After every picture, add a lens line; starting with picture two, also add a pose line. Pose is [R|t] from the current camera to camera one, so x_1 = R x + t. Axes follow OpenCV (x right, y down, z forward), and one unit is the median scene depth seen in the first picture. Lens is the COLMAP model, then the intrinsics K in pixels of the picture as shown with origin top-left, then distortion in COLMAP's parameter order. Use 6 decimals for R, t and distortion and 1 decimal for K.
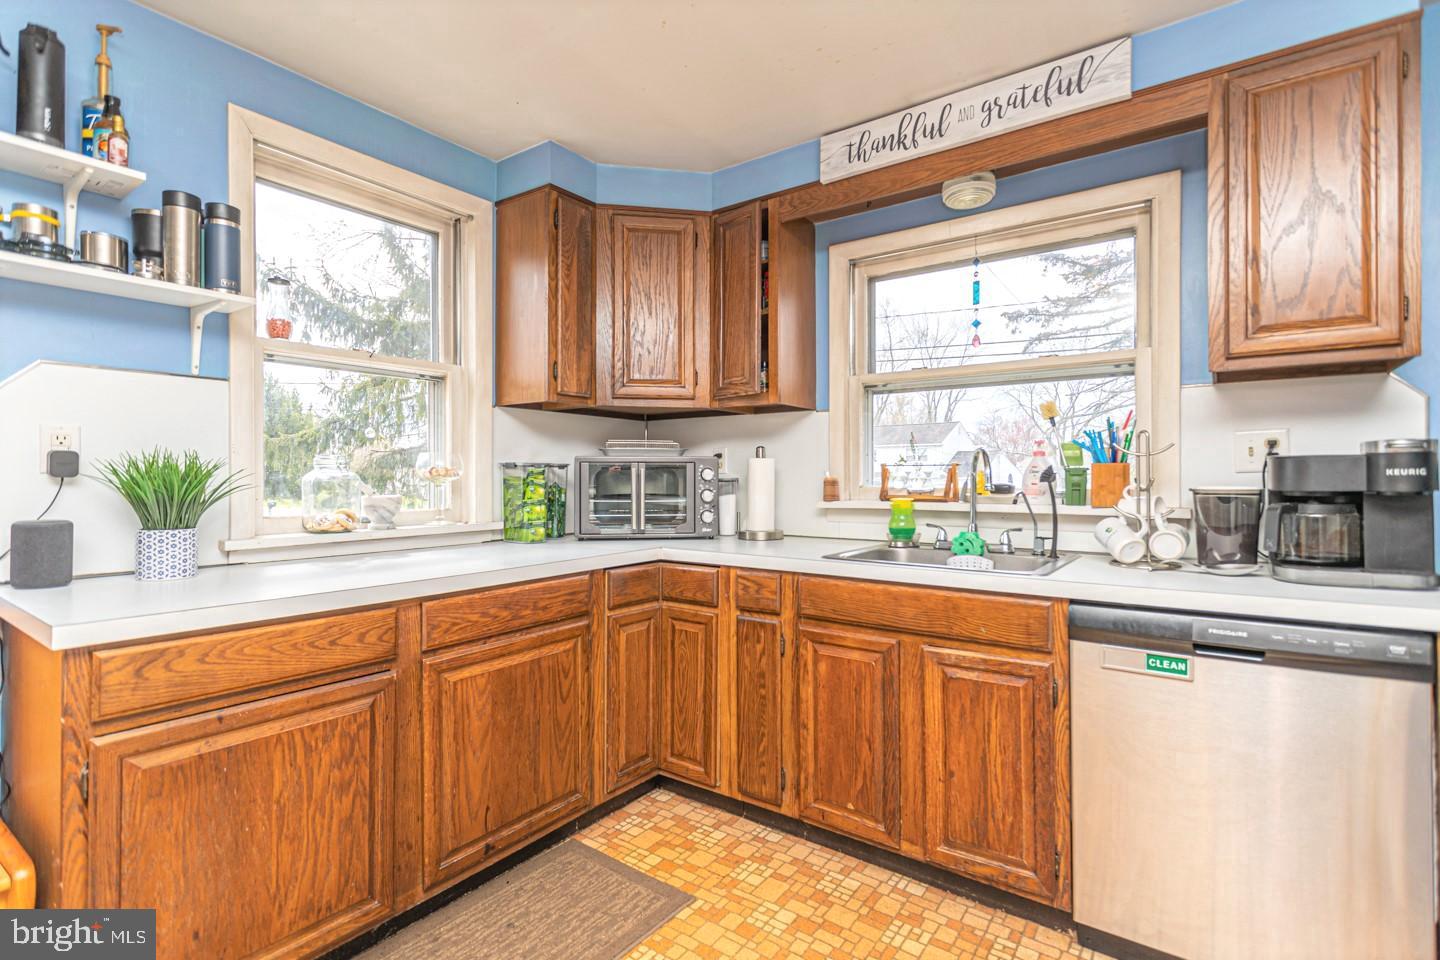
lens RADIAL K [[709.4, 0, 706.5], [0, 709.4, 472.6], [0, 0, 1]] dist [0.000044, -0.001345]
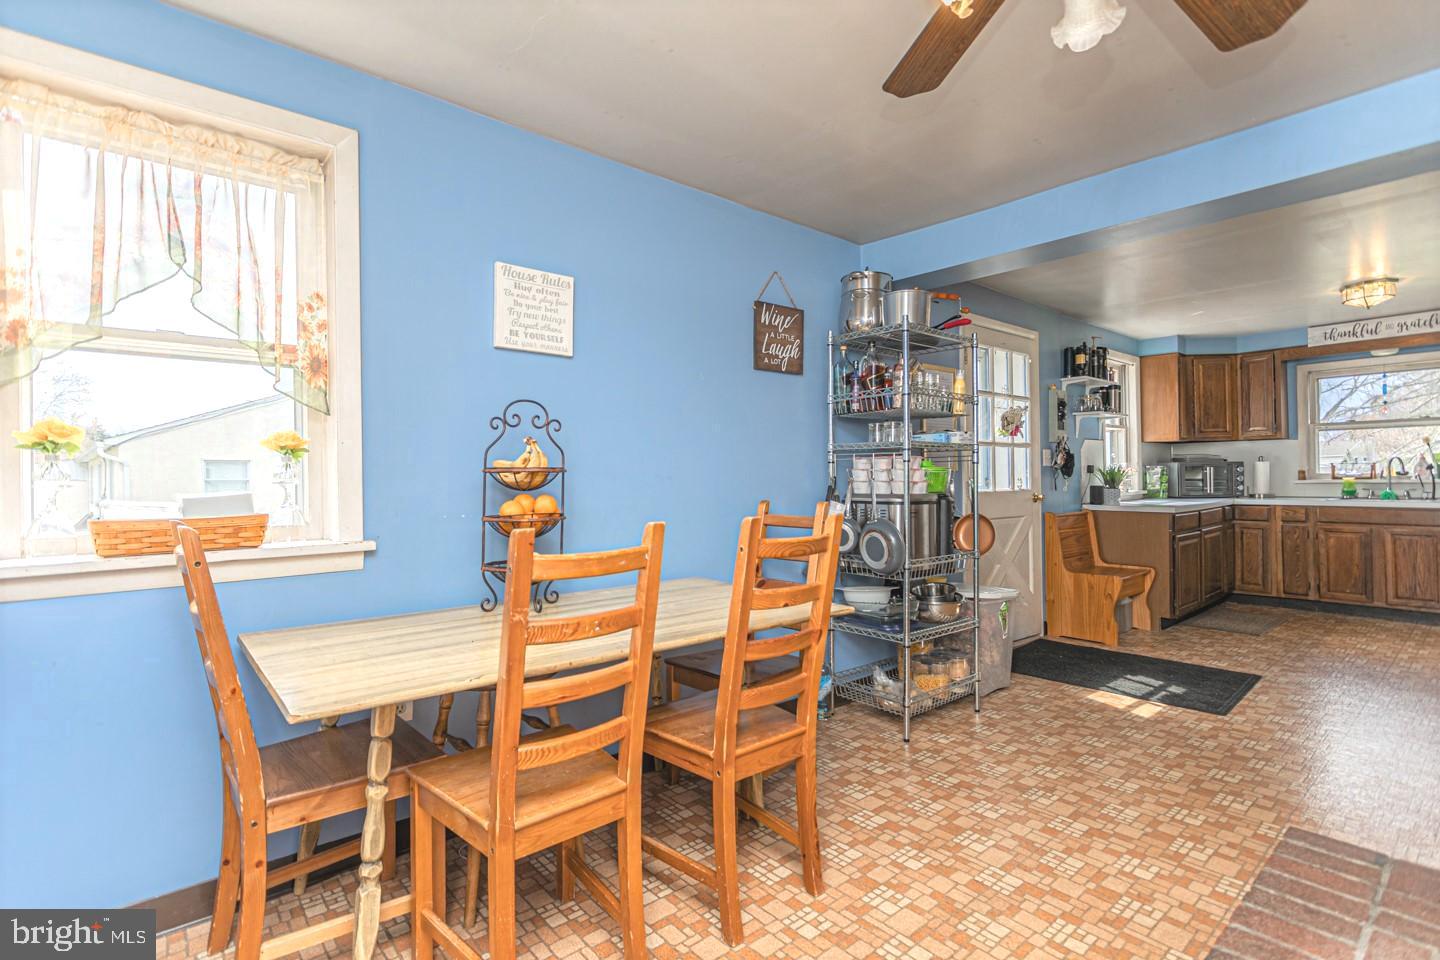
lens RADIAL K [[709.4, 0, 697.7], [0, 709.4, 471.9], [0, 0, 1]] dist [0.000044, -0.001345]
pose [[0.975549, -0.017179, -0.219112, -1.439732], [0.018469, 0.999822, 0.003841, -0.035061], [0.219007, -0.007794, 0.975692, -1.939630]]
